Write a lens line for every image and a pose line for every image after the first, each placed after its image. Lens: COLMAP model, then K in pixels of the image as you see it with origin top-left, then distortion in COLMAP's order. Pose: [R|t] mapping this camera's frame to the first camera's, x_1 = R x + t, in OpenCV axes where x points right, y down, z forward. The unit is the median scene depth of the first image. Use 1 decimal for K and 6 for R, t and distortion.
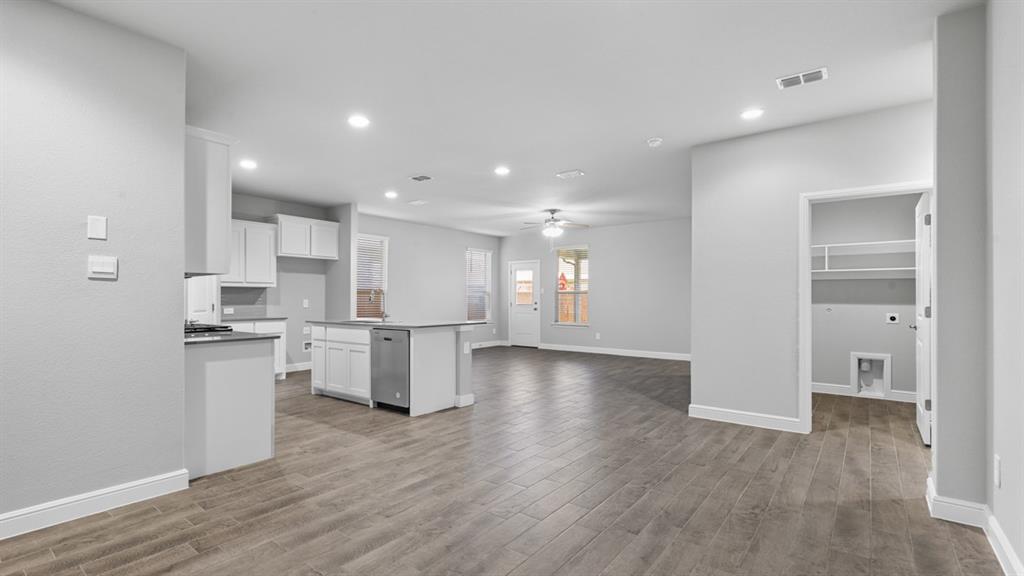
lens RADIAL K [[465.5, 0, 510.6], [0, 465.5, 291.8], [0, 0, 1]] dist [0.001609, 0.000363]
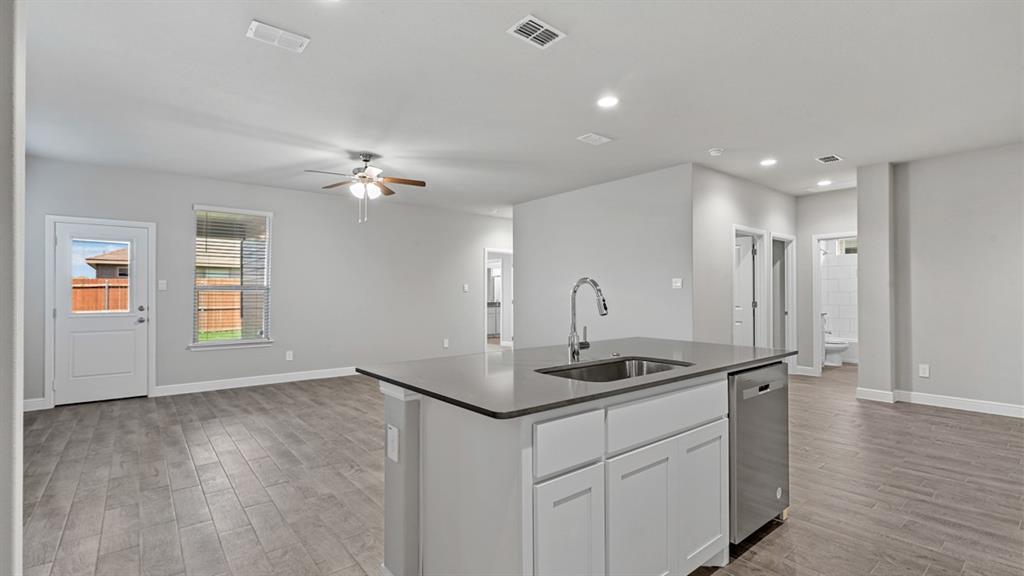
lens RADIAL K [[463.6, 0, 512.3], [0, 463.6, 290.8], [0, 0, 1]] dist [0.000606, 0.000464]
pose [[0.230401, 0.007381, 0.973068, -0.723755], [-0.011083, 0.999926, -0.004960, 0.007018], [-0.973033, -0.009642, 0.230466, 1.054615]]
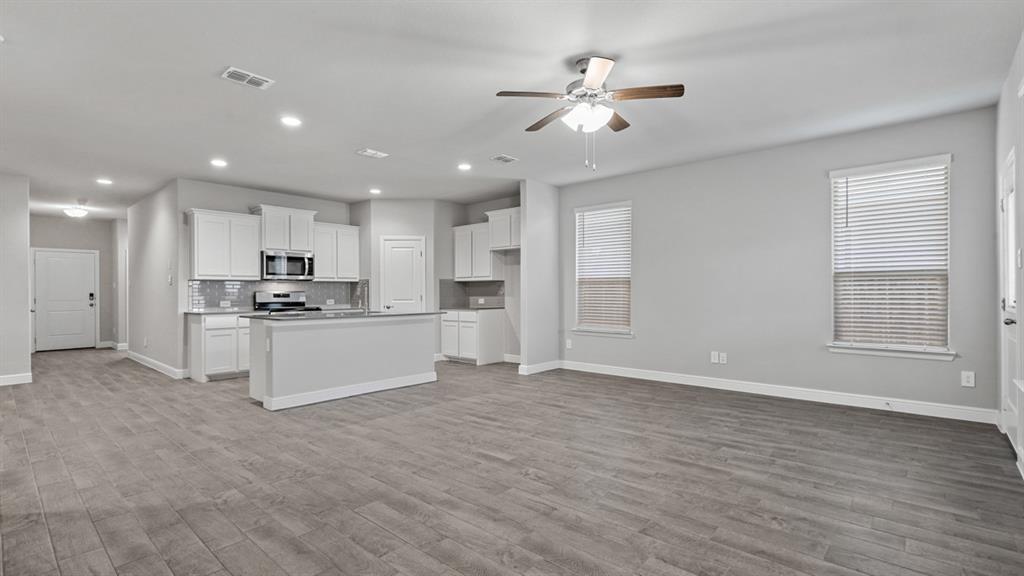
lens RADIAL K [[466.6, 0, 512.1], [0, 466.6, 289.8], [0, 0, 1]] dist [0.002521, 0.000686]
pose [[-0.069794, -0.005589, -0.997546, 0.767858], [0.019278, 0.999790, -0.006950, 0.028352], [0.997375, -0.019716, -0.069671, 1.515083]]
